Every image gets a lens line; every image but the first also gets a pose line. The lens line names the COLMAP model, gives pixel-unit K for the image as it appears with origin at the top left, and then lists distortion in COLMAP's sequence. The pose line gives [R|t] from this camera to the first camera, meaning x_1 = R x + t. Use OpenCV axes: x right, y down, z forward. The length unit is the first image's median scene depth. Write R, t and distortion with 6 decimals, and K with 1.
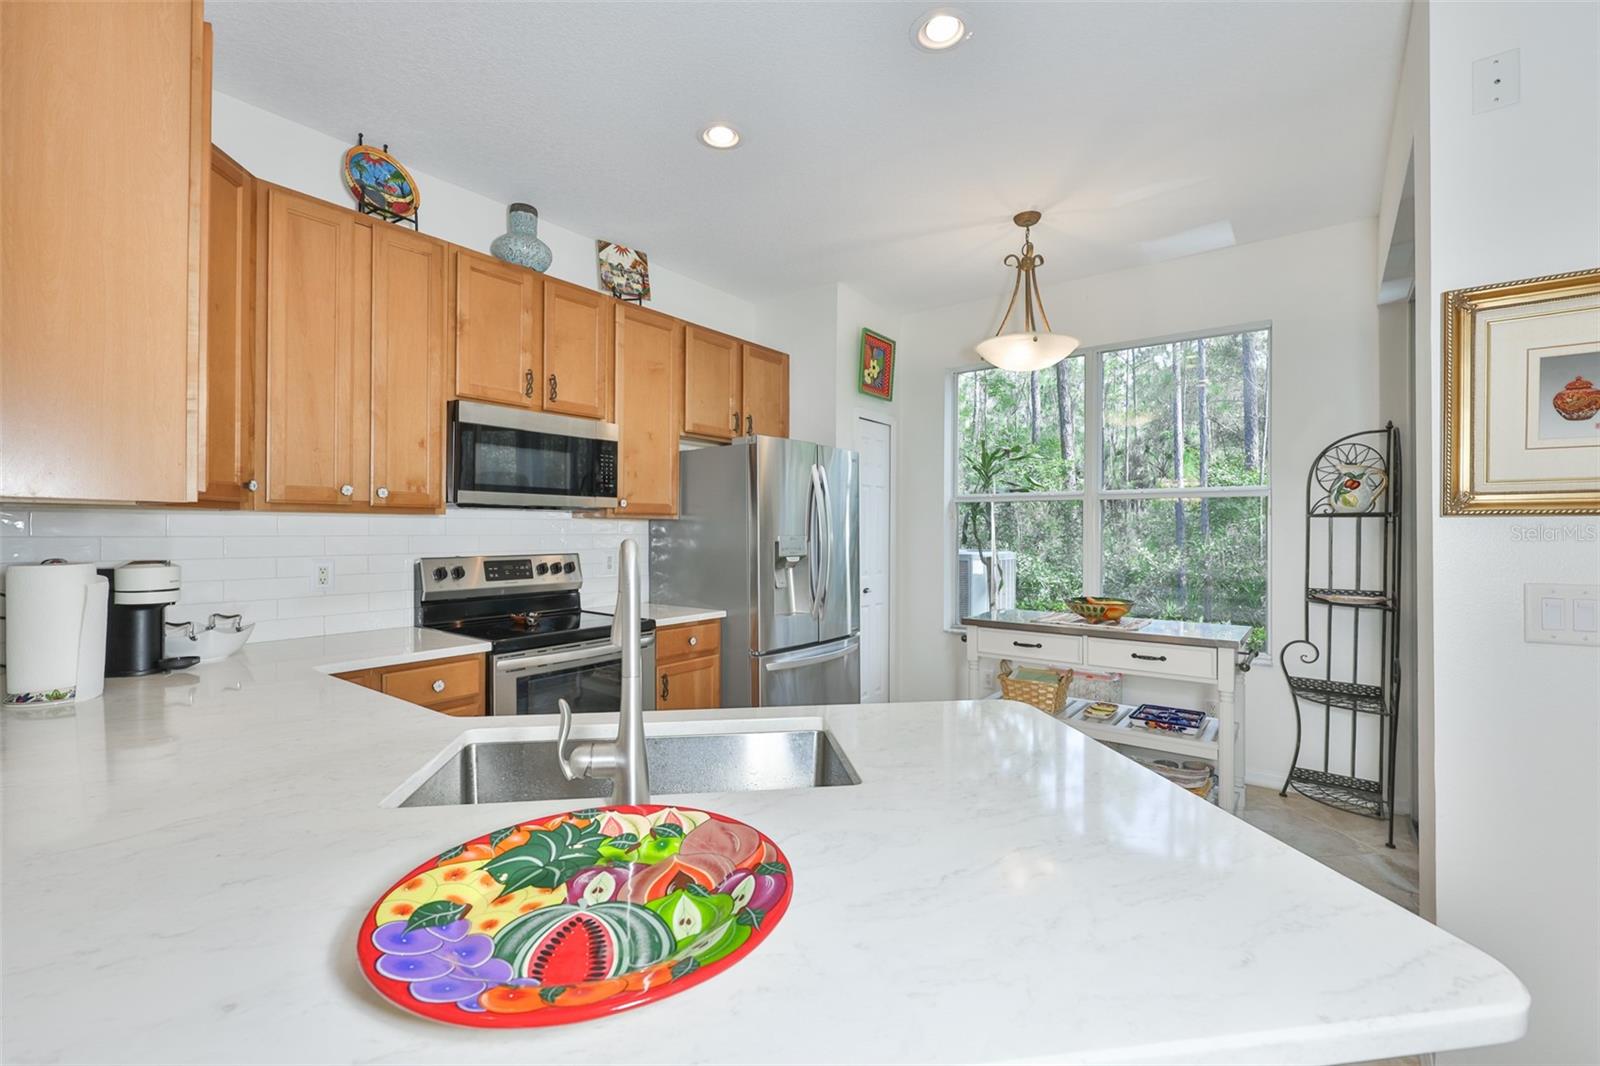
lens RADIAL K [[682.9, 0, 803.3], [0, 682.9, 535.0], [0, 0, 1]] dist [-0.003440, 0.000898]
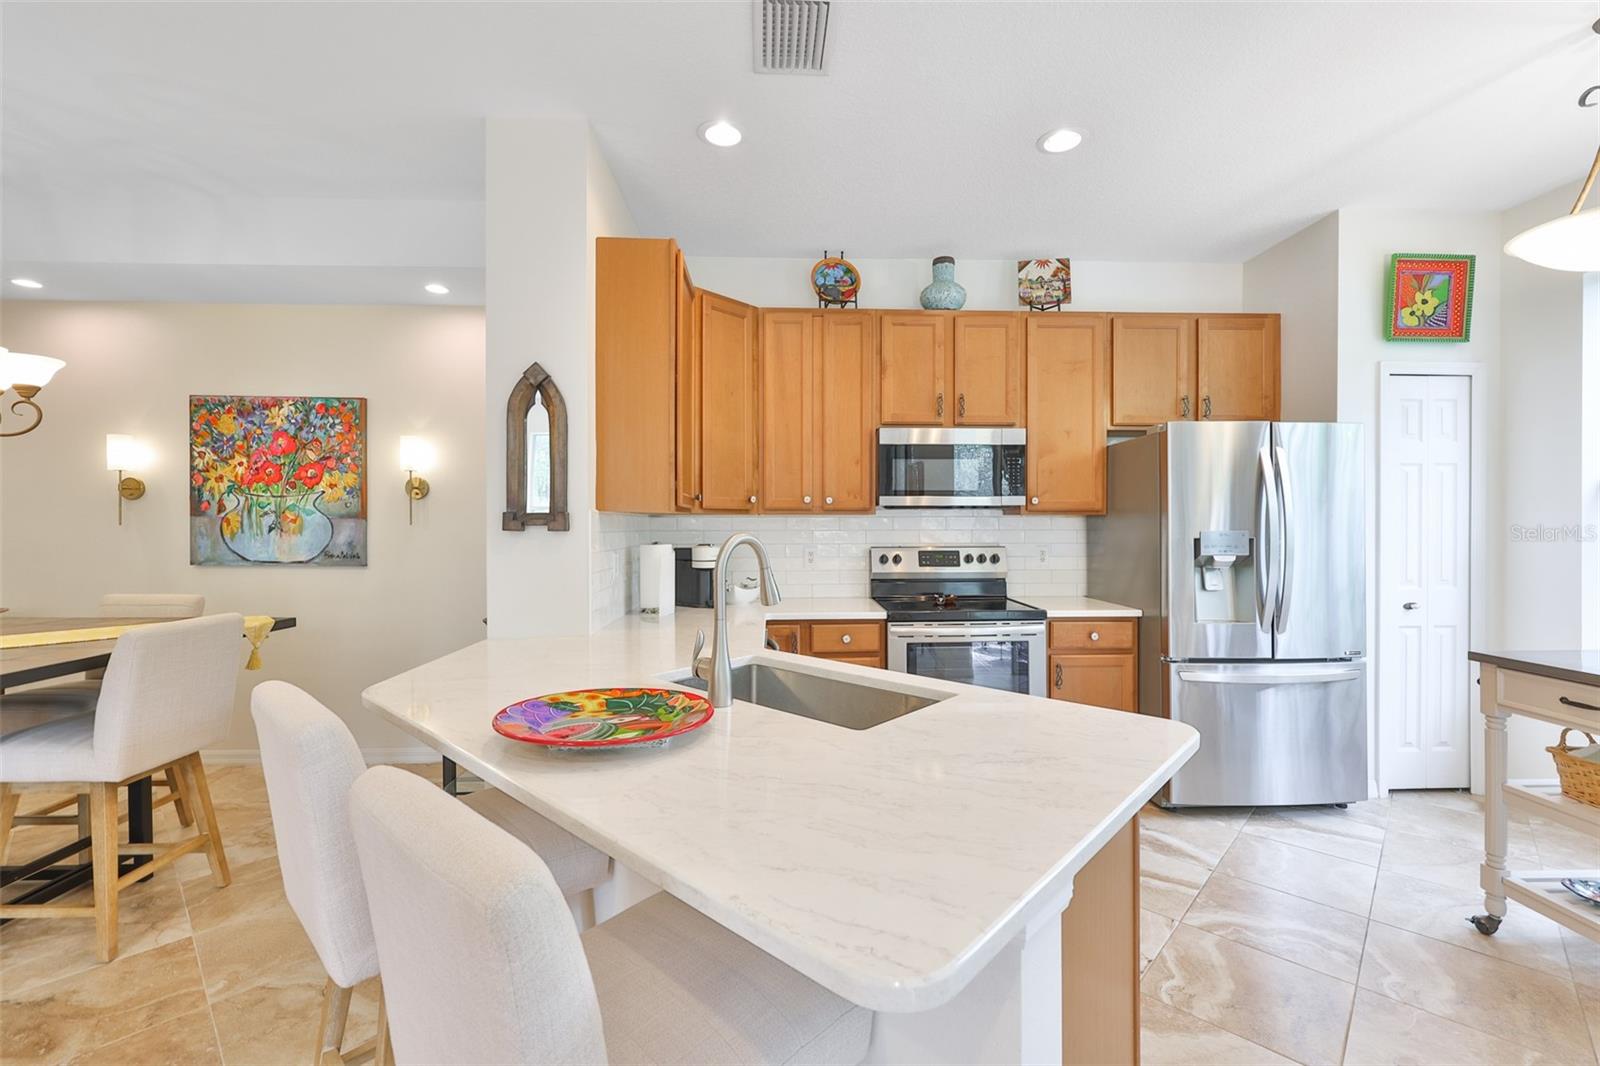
lens RADIAL K [[682.9, 0, 808.9], [0, 682.9, 523.3], [0, 0, 1]] dist [-0.003440, 0.000898]
pose [[0.635860, -0.004255, -0.771793, 0.344589], [-0.003119, 0.999962, -0.008082, -0.001288], [0.771798, 0.007546, 0.635823, 0.046543]]
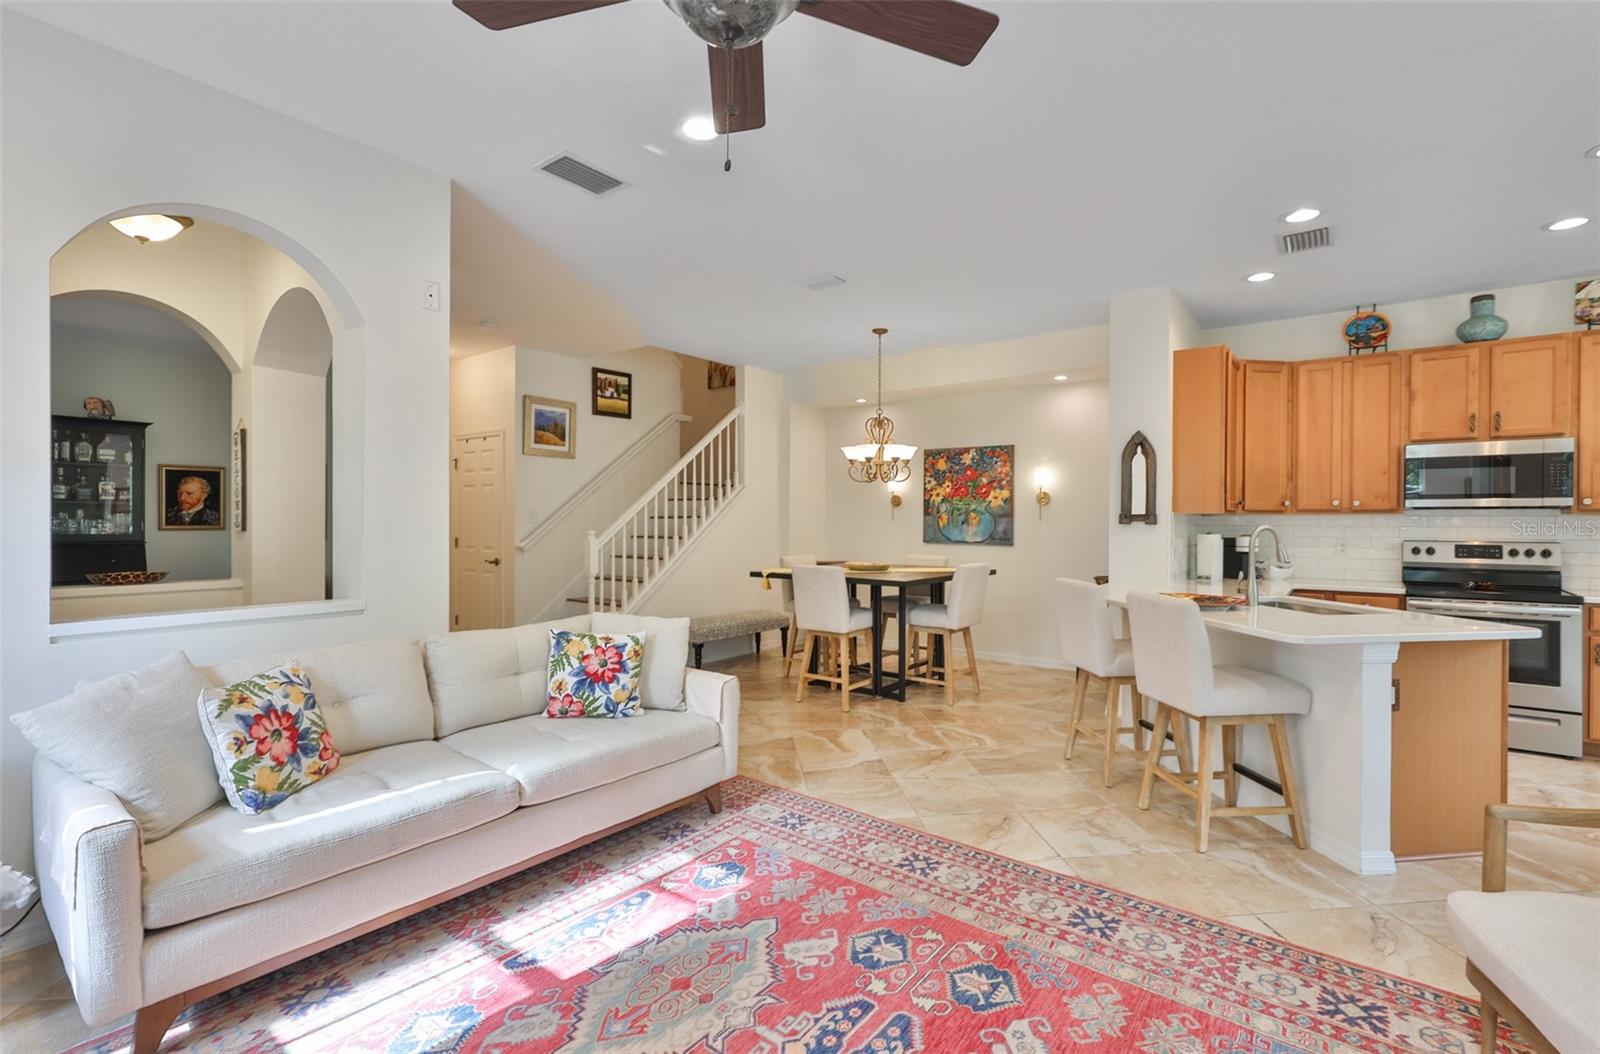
lens RADIAL K [[720.4, 0, 814.4], [0, 720.4, 525.0], [0, 0, 1]] dist [-0.000479, -0.001836]
pose [[-0.005787, 0.003609, -0.999977, 1.019440], [-0.011847, 0.999923, 0.003677, 0.006103], [0.999913, 0.011868, -0.005743, -0.349206]]
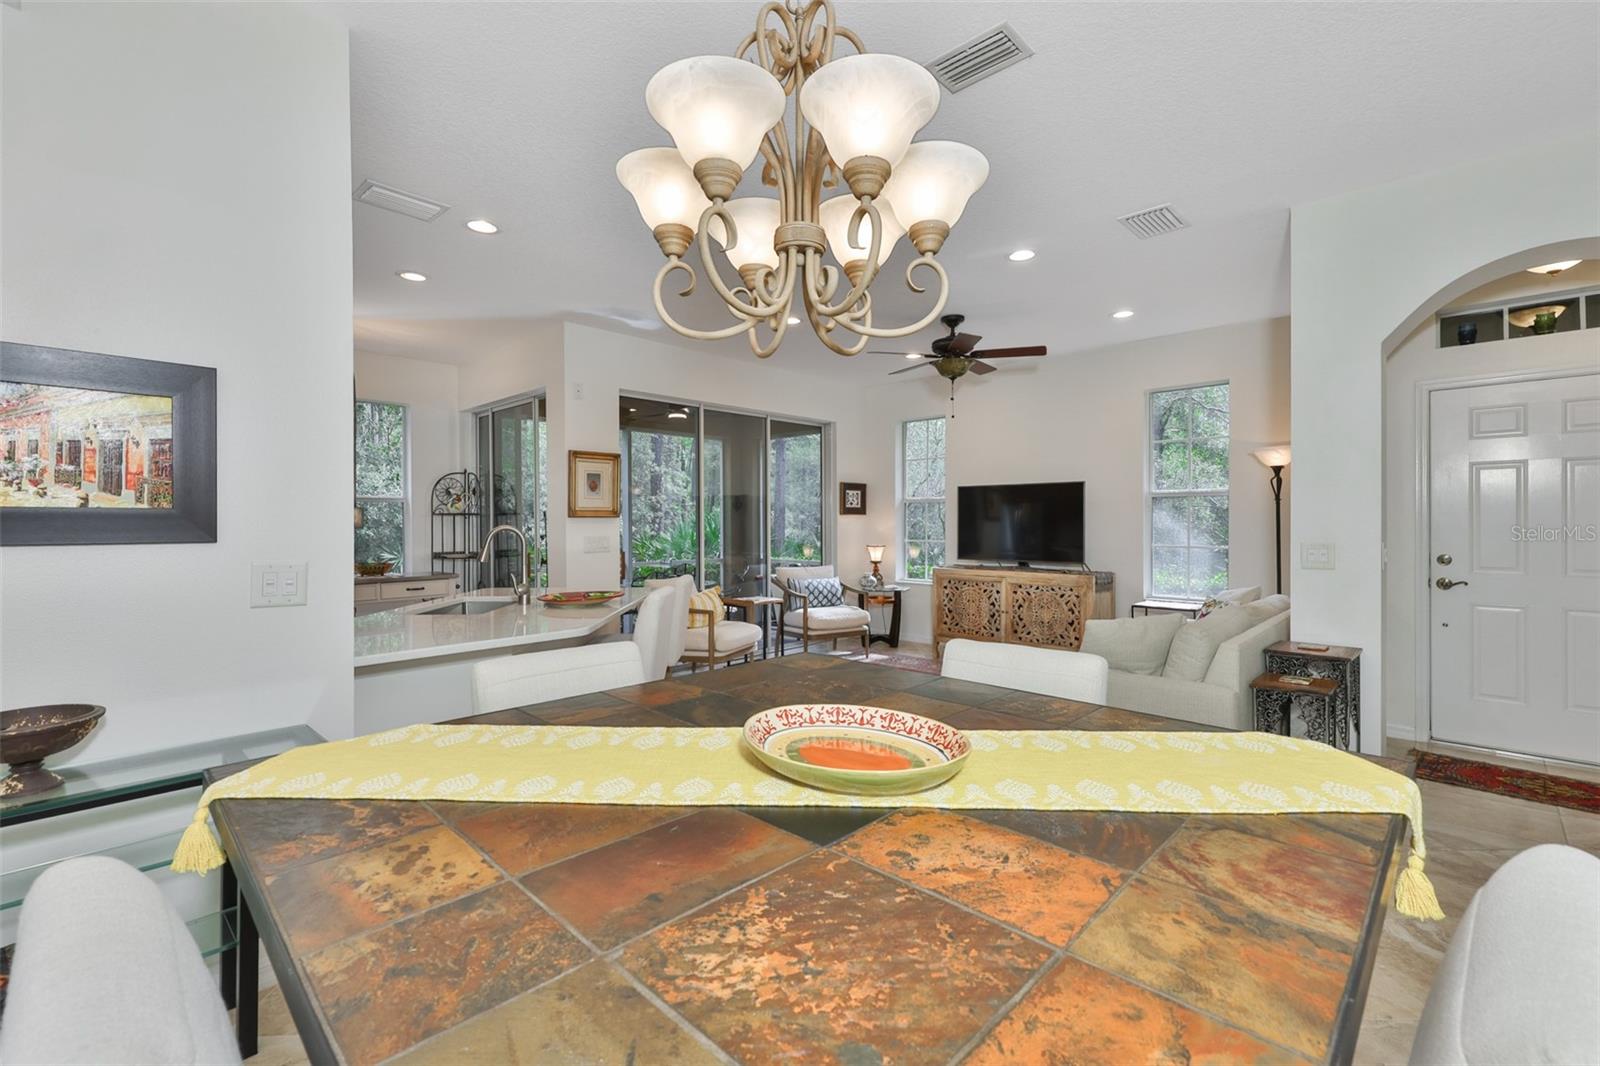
lens RADIAL K [[682.9, 0, 812.8], [0, 682.9, 526.1], [0, 0, 1]] dist [-0.003440, 0.000898]
pose [[0.097294, -0.010960, 0.995195, -1.078363], [0.012187, 0.999878, 0.009821, -0.002135], [-0.995181, 0.011173, 0.097416, -0.241355]]
